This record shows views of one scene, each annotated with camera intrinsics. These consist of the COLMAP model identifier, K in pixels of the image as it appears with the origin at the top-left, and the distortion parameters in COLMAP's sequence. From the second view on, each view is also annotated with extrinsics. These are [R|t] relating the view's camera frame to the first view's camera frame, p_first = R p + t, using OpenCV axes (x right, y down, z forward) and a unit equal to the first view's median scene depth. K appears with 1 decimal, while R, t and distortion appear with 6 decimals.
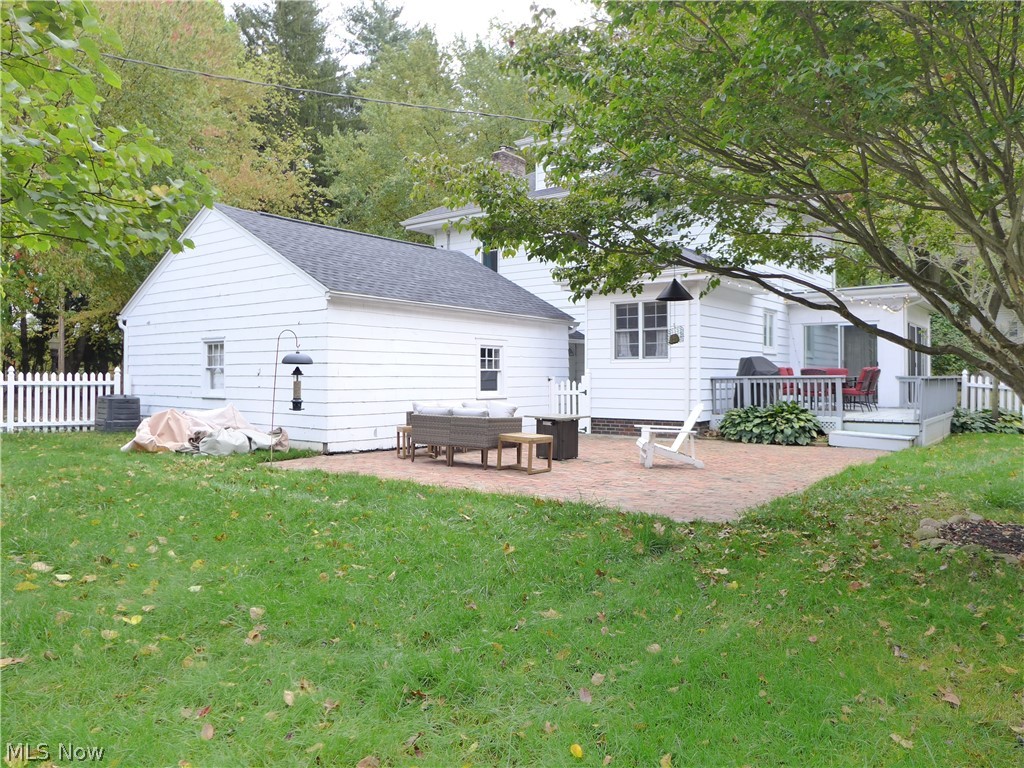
lens RADIAL K [[735.4, 0, 512.7], [0, 735.4, 378.3], [0, 0, 1]] dist [-0.041916, 0.008281]
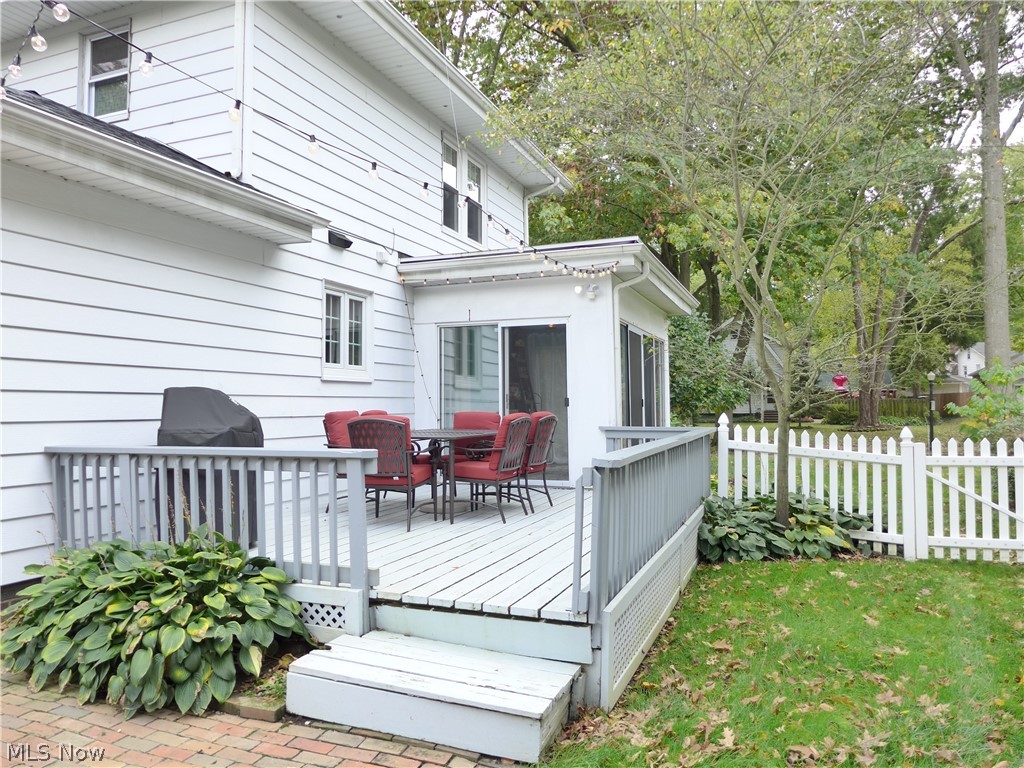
lens RADIAL K [[735.4, 0, 510.3], [0, 735.4, 391.2], [0, 0, 1]] dist [-0.041916, 0.008281]
pose [[0.960139, 0.001916, 0.279515, 0.365477], [0.004082, 0.999774, -0.020873, -0.019260], [-0.279492, 0.021182, 0.959914, 0.594115]]
